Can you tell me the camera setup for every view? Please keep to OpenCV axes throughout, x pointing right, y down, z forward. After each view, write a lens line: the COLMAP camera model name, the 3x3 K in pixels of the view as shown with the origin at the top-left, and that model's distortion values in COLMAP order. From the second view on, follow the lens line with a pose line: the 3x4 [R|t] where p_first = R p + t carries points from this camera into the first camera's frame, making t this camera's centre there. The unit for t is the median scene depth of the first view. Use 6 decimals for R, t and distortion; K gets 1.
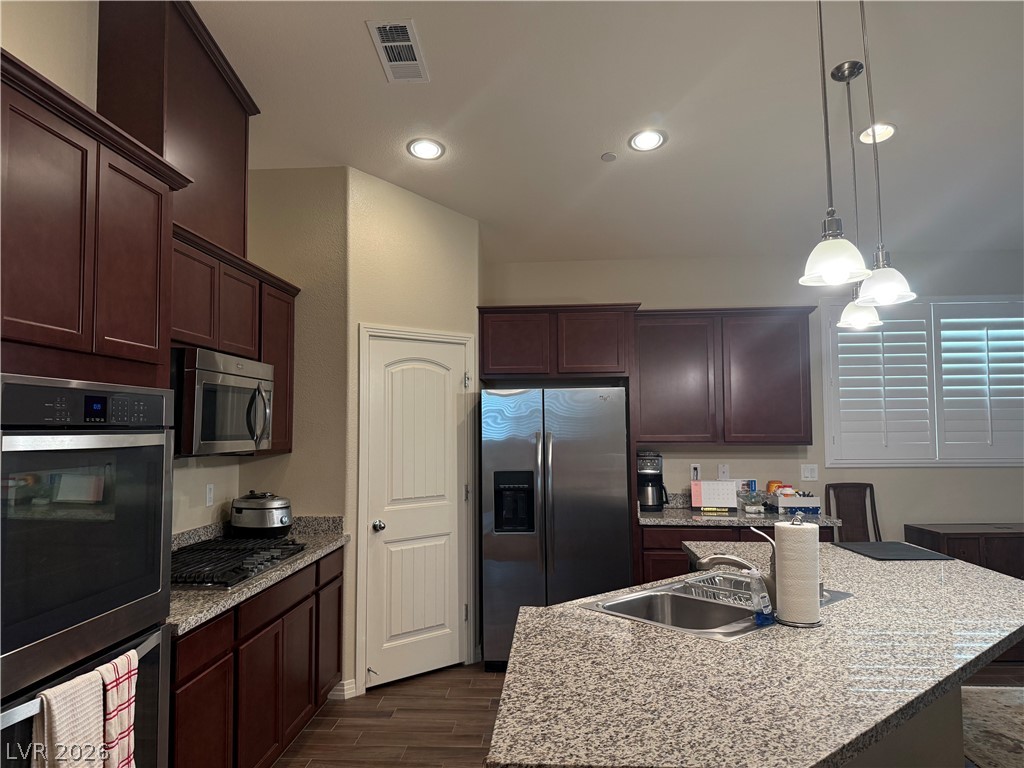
lens RADIAL K [[713.9, 0, 512.4], [0, 713.9, 392.2], [0, 0, 1]] dist [0.019309, -0.038881]
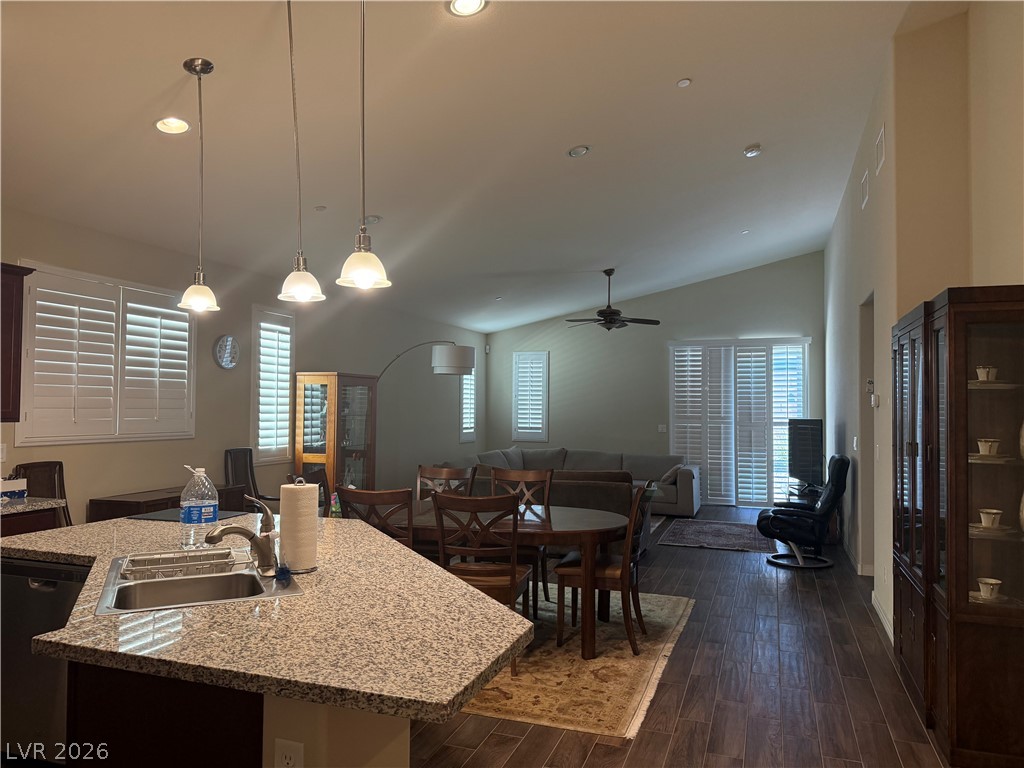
lens RADIAL K [[713.9, 0, 505.1], [0, 713.9, 386.4], [0, 0, 1]] dist [0.019309, -0.038881]
pose [[0.284179, 0.037816, 0.958025, -0.743159], [-0.056921, 0.998125, -0.022514, 0.040118], [-0.957080, -0.048134, 0.285798, 0.438504]]
